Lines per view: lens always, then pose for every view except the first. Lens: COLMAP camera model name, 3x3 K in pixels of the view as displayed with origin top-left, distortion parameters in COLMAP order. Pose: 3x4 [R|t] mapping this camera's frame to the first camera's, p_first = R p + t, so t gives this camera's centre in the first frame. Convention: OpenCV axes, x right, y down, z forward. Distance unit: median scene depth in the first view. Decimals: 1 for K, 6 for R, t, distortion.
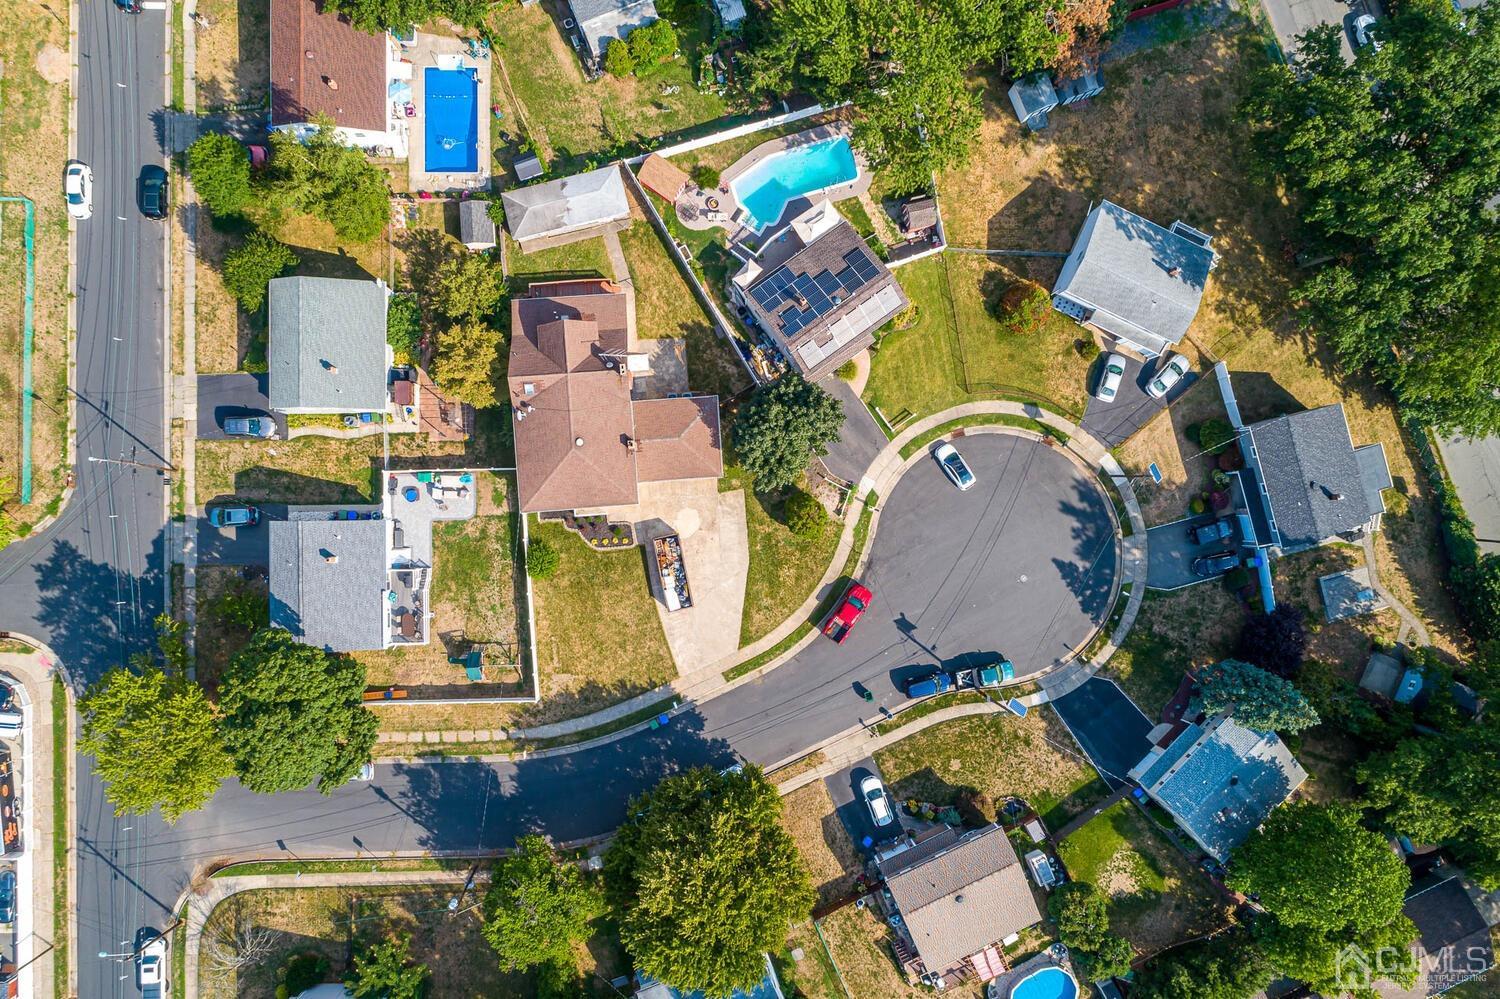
lens RADIAL K [[995.0, 0, 742.3], [0, 995.0, 505.5], [0, 0, 1]] dist [-0.014255, 0.007035]
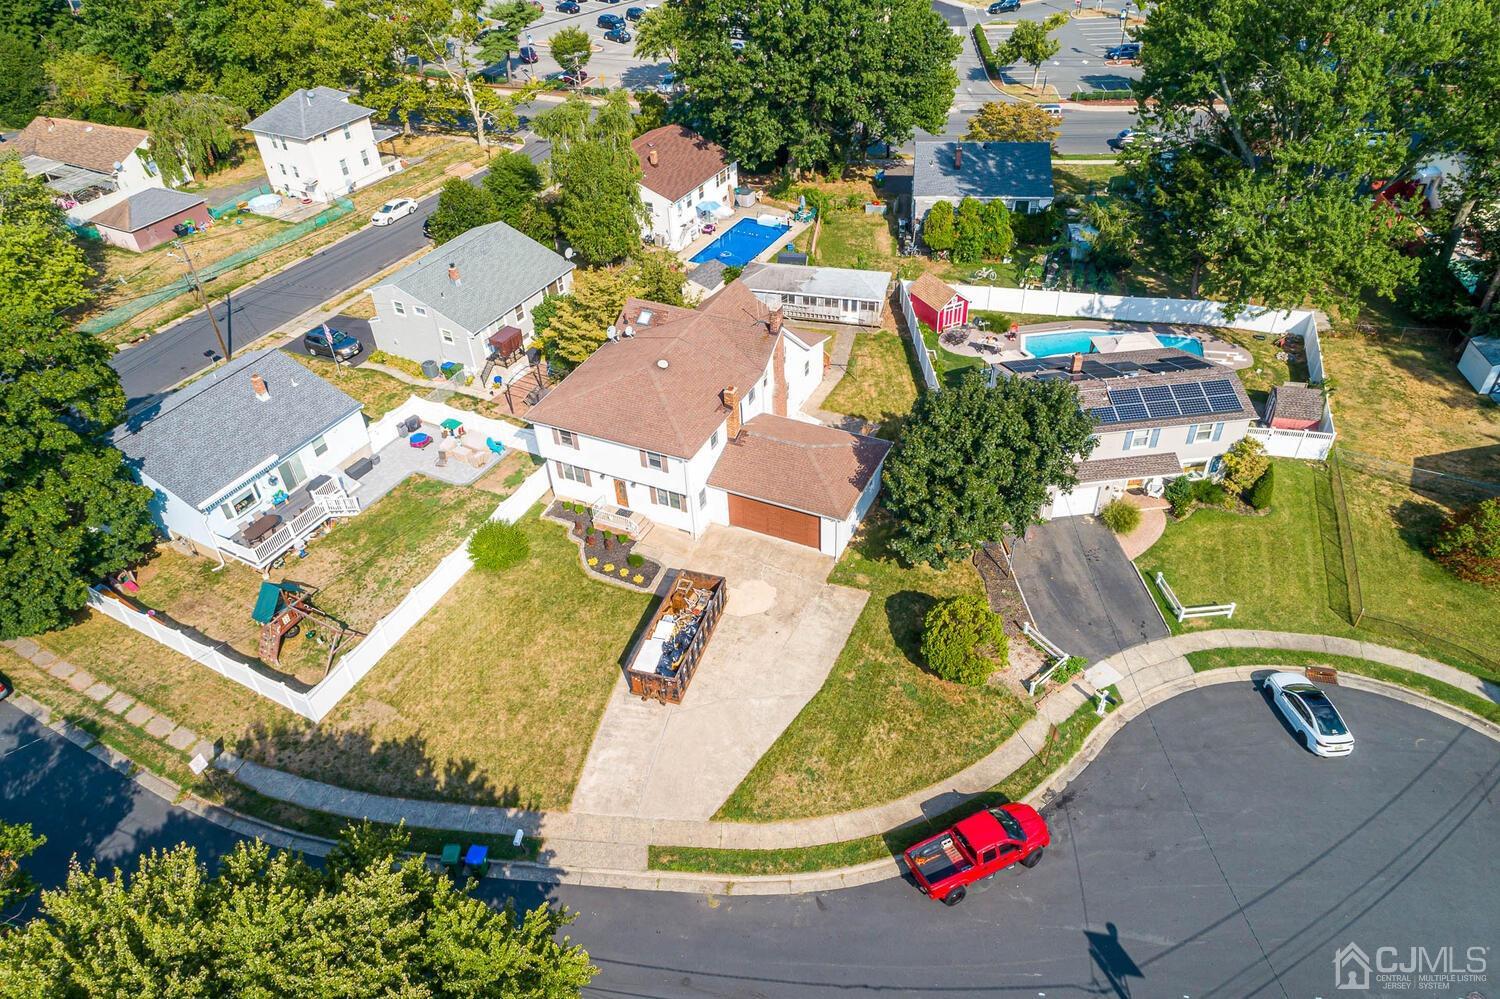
lens RADIAL K [[995.0, 0, 742.3], [0, 995.0, 505.5], [0, 0, 1]] dist [-0.014255, 0.007035]
pose [[0.864907, 0.251829, -0.434187, 0.165407], [-0.494861, 0.572515, -0.653712, 0.348431], [0.083955, 0.780262, 0.619793, 0.624323]]
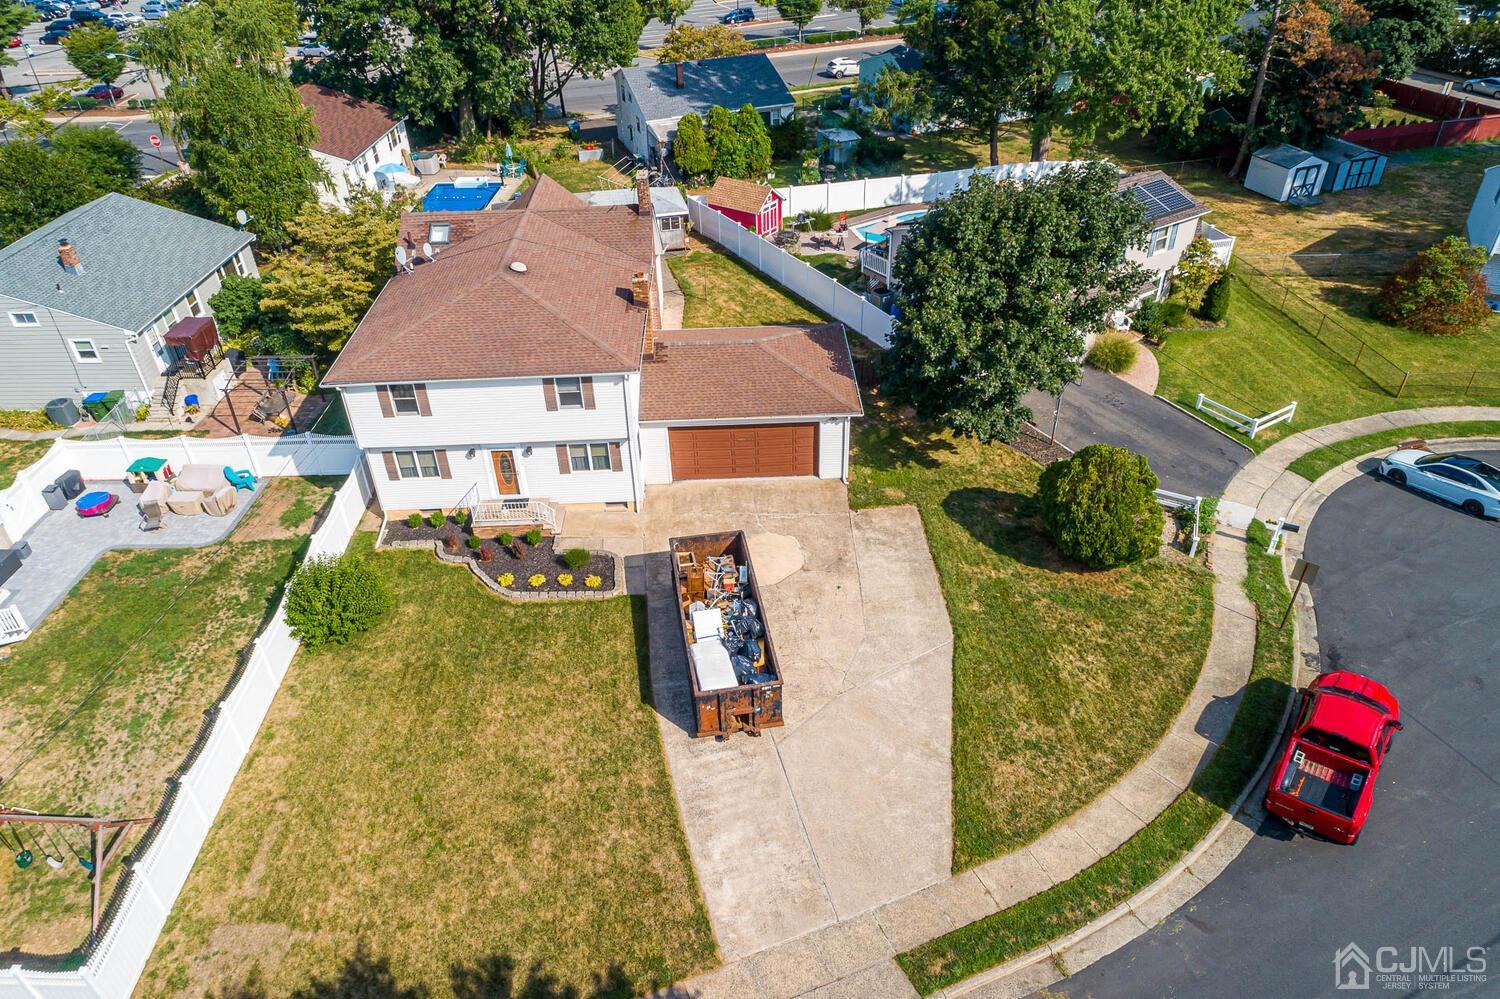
lens RADIAL K [[995.0, 0, 742.3], [0, 995.0, 505.5], [0, 0, 1]] dist [-0.014255, 0.007035]
pose [[0.996670, -0.026480, -0.077122, -0.036542], [-0.046638, 0.590707, -0.805537, 0.301496], [0.066887, 0.806451, 0.587505, 0.772398]]
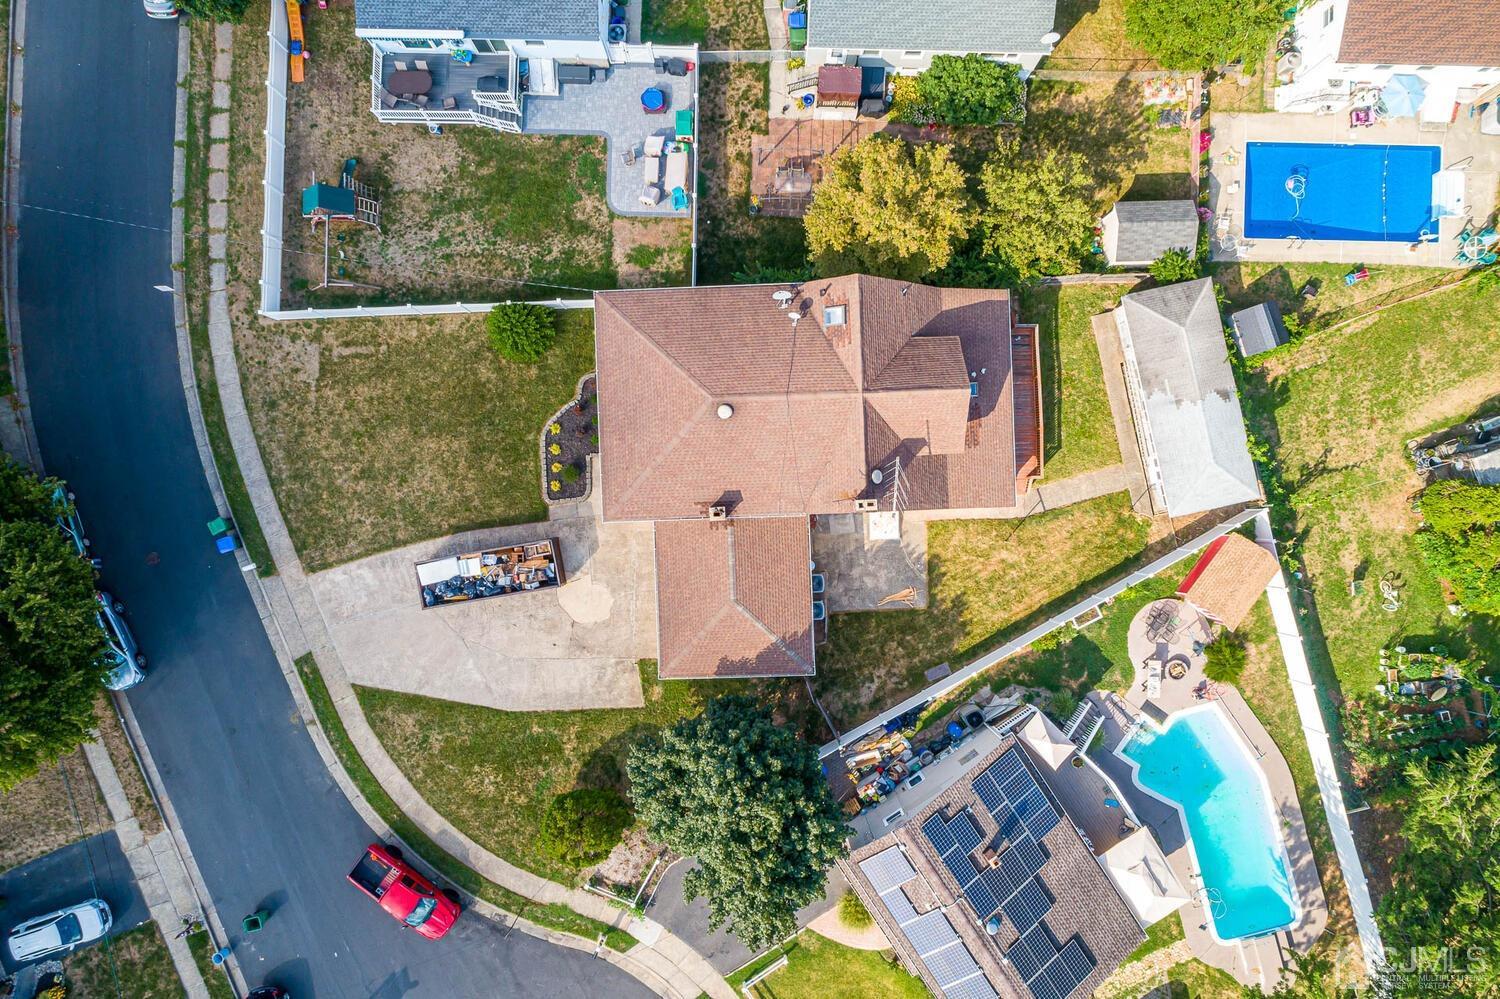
lens RADIAL K [[995.0, 0, 742.3], [0, 995.0, 505.5], [0, 0, 1]] dist [-0.014255, 0.007035]
pose [[-0.036395, 0.998544, -0.039819, -0.088687], [-0.999076, -0.035445, 0.024320, -0.079536], [0.022874, 0.040667, 0.998911, 0.459768]]
